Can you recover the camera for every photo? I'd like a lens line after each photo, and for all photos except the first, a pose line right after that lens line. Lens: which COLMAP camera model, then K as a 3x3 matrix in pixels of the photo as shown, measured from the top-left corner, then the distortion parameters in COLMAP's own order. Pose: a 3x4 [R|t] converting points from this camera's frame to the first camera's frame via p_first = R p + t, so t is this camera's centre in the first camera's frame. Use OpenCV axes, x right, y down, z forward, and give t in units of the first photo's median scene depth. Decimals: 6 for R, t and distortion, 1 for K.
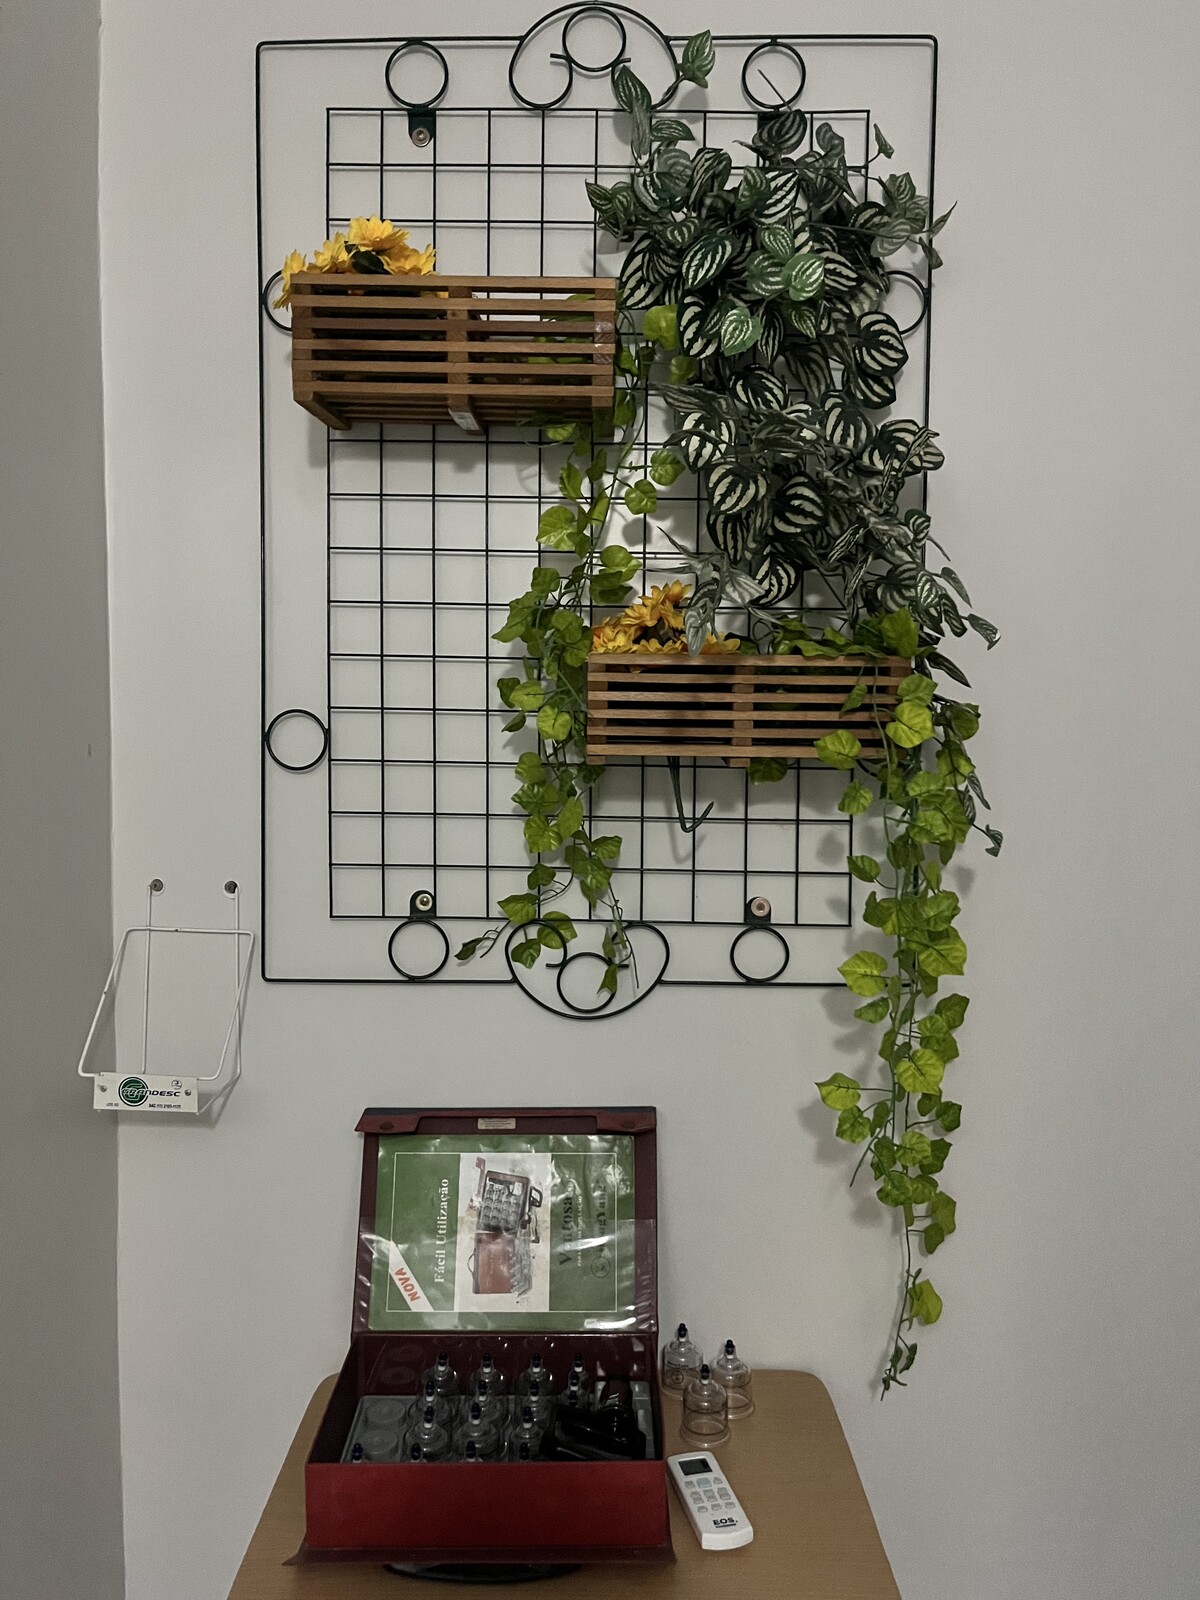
lens RADIAL K [[1227.8, 0, 591.1], [0, 1227.8, 800.8], [0, 0, 1]] dist [0.046364, -0.047916]
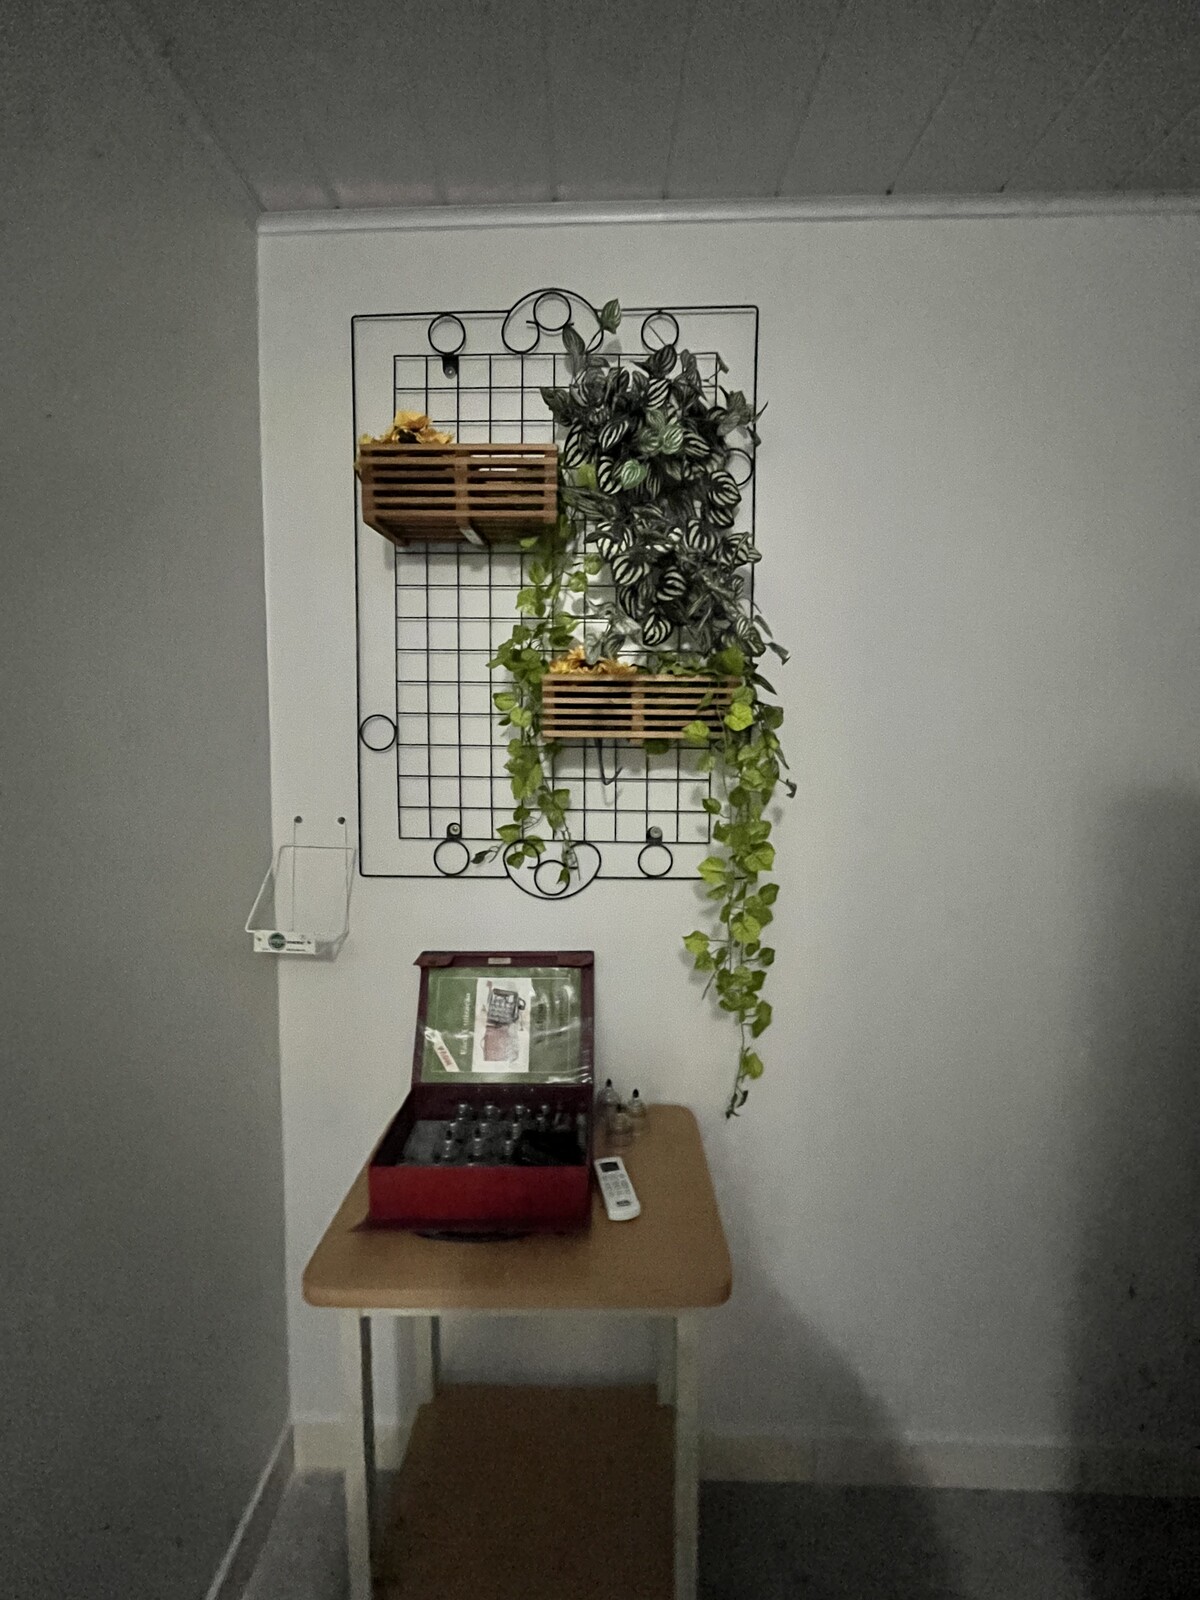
lens RADIAL K [[638.6, 0, 604.1], [0, 638.6, 795.4], [0, 0, 1]] dist [-0.004952, 0.000191]
pose [[0.999937, -0.002826, -0.010843, 0.079723], [0.002919, 0.999959, 0.008599, 0.030394], [0.010818, -0.008630, 0.999904, 0.138364]]
